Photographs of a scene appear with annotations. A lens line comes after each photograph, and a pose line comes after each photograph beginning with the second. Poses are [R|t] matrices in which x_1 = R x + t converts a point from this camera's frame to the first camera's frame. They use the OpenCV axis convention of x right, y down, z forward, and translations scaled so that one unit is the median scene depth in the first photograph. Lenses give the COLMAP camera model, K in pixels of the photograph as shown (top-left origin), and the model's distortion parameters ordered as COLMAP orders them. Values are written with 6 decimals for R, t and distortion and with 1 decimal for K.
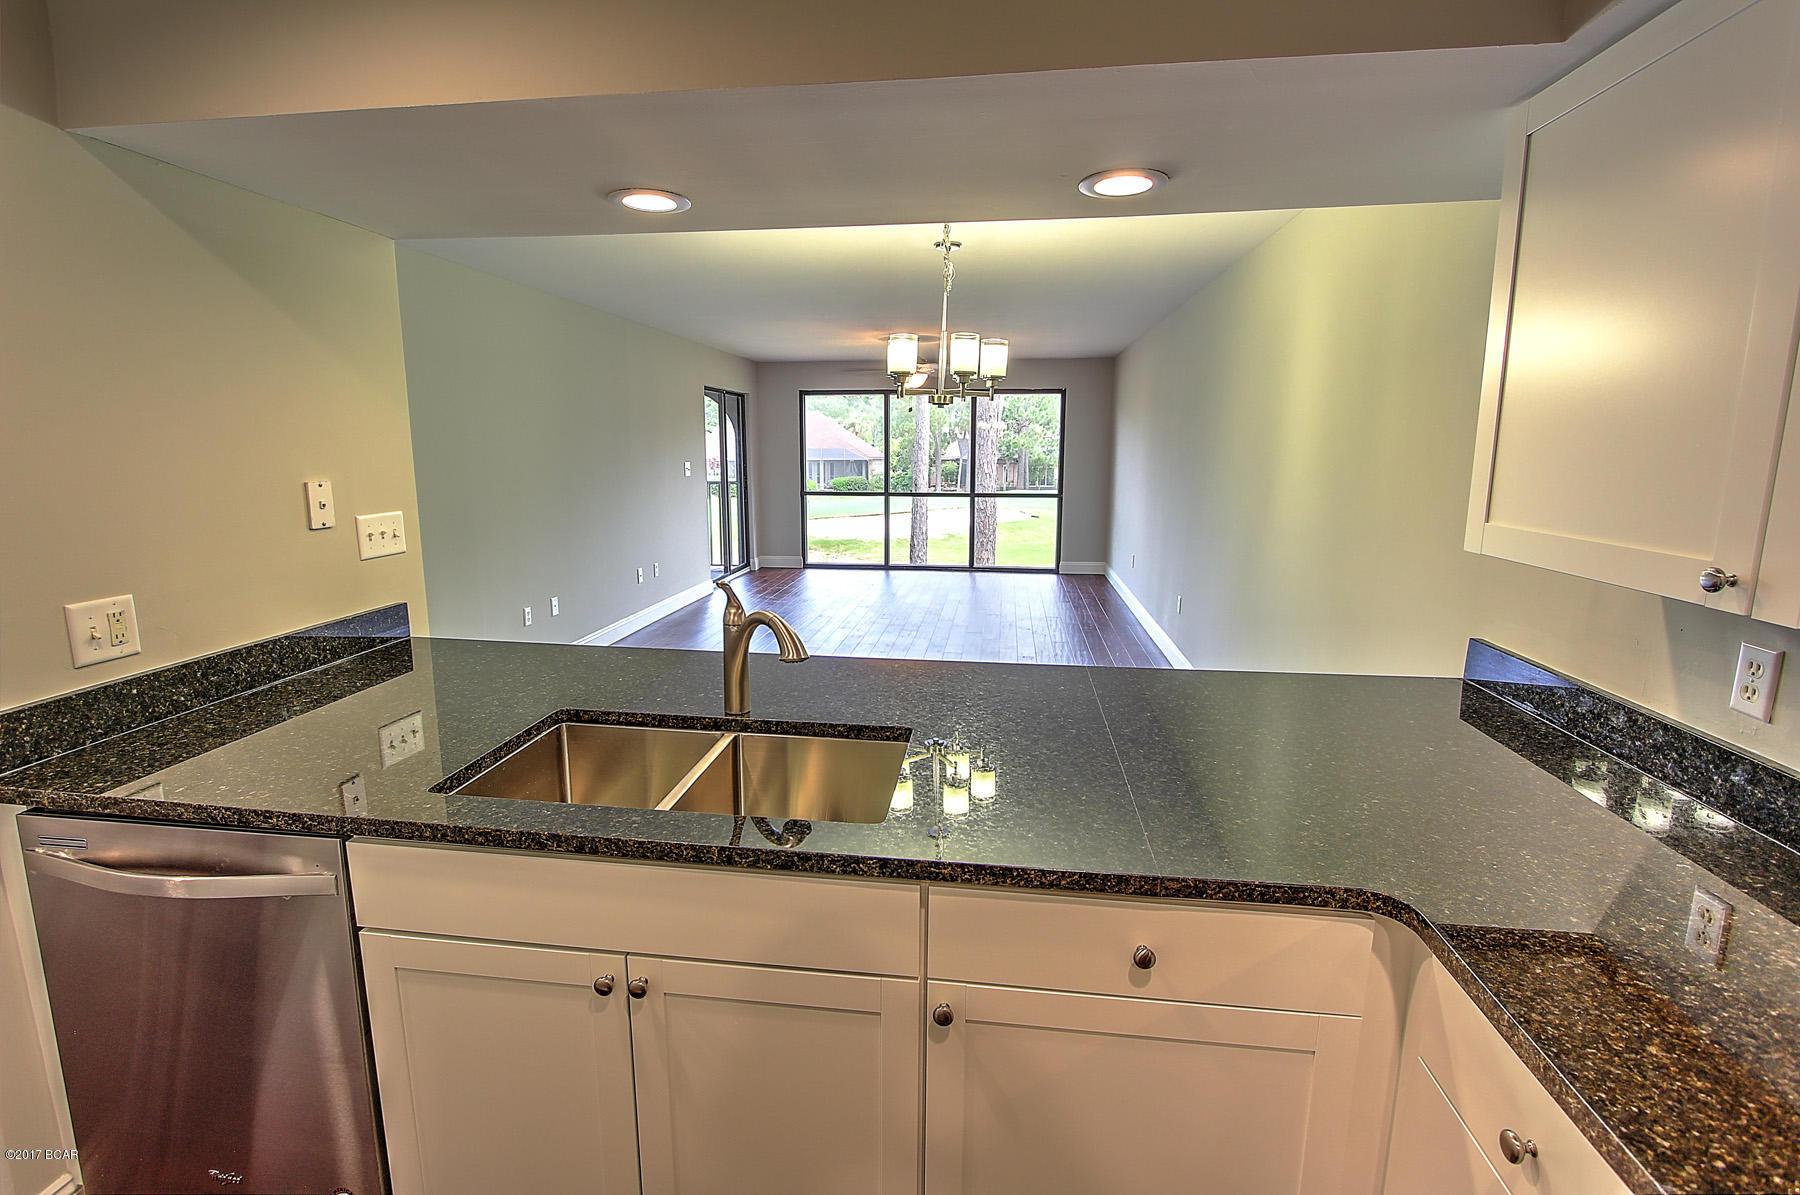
lens RADIAL K [[855.3, 0, 898.3], [0, 855.3, 590.2], [0, 0, 1]] dist [0.014965, -0.000617]
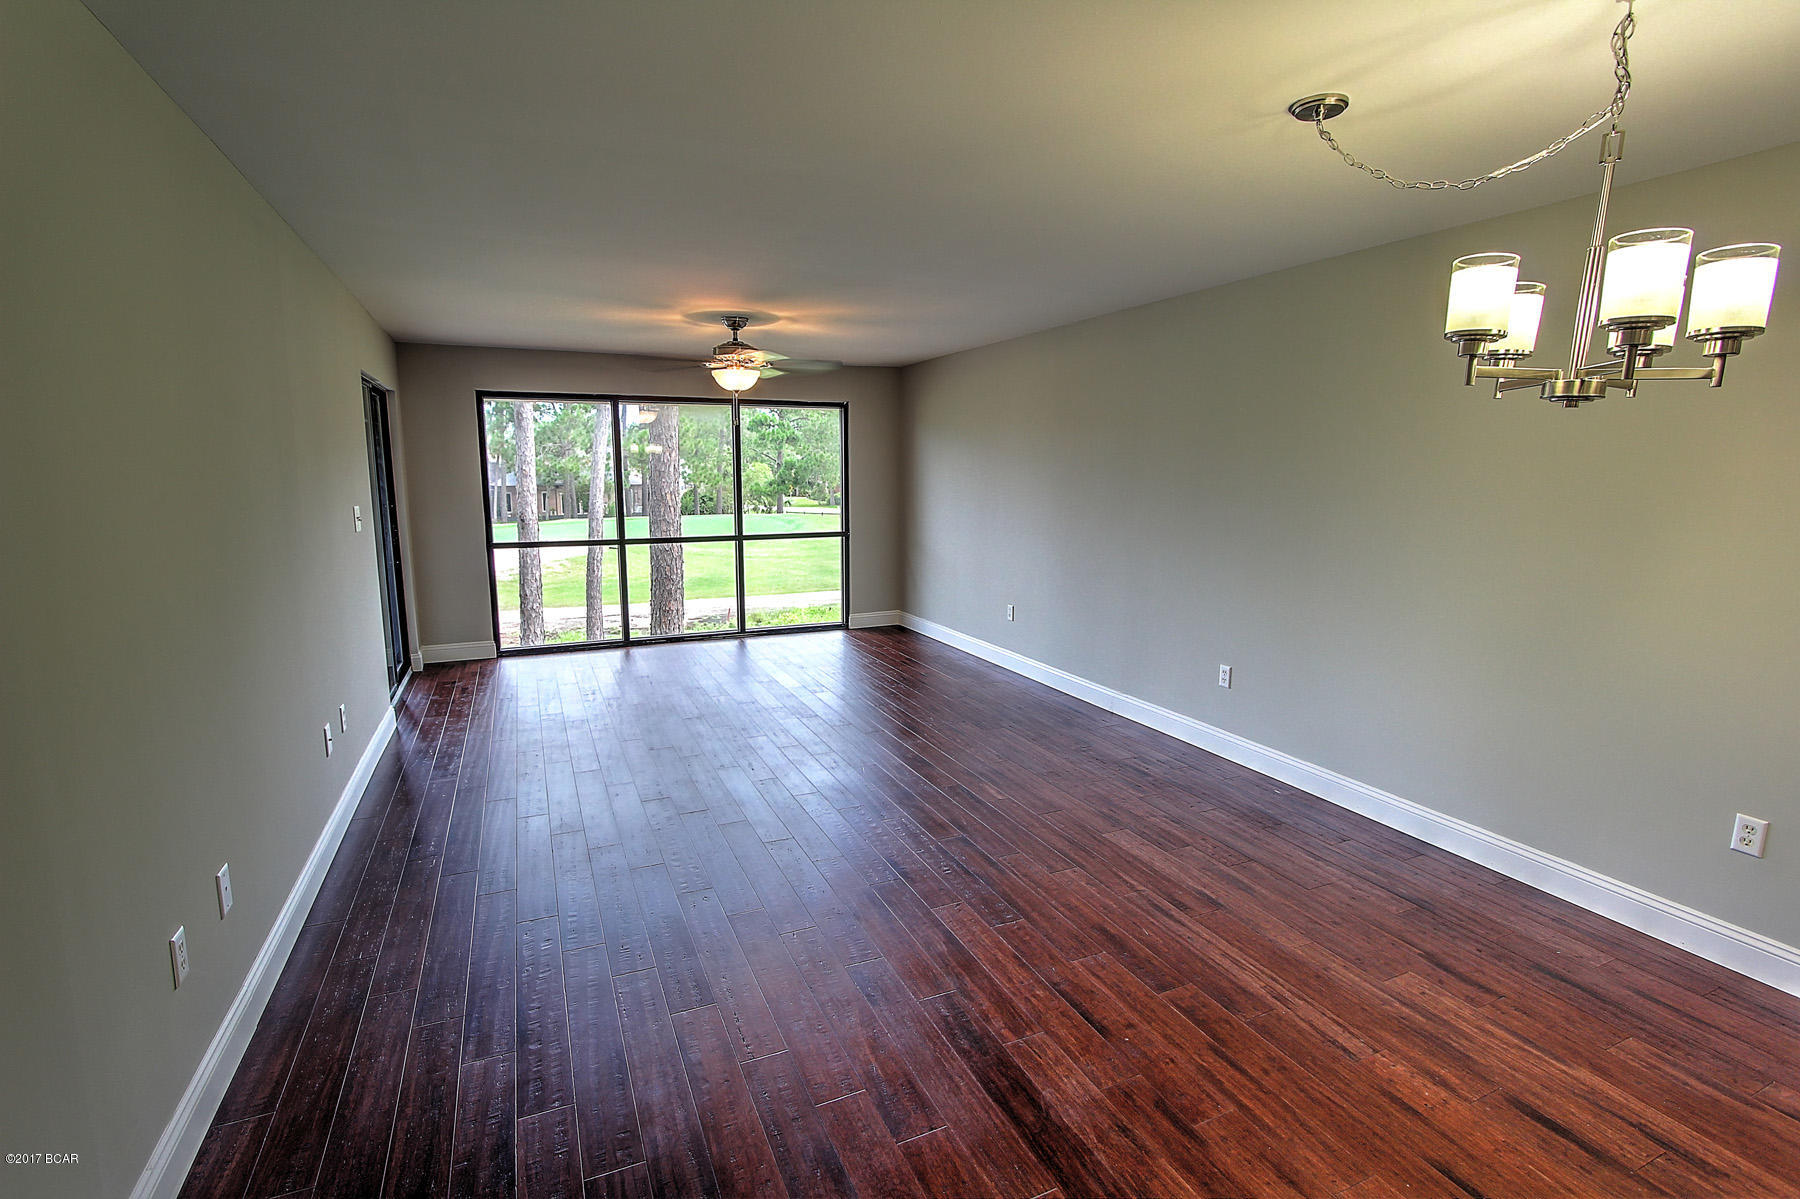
lens RADIAL K [[855.3, 0, 908.0], [0, 855.3, 607.3], [0, 0, 1]] dist [0.014965, -0.000617]
pose [[0.860721, -0.084855, 0.501955, -0.170890], [0.089270, 0.995890, 0.015281, -0.047450], [-0.501189, 0.031657, 0.864759, 0.264680]]
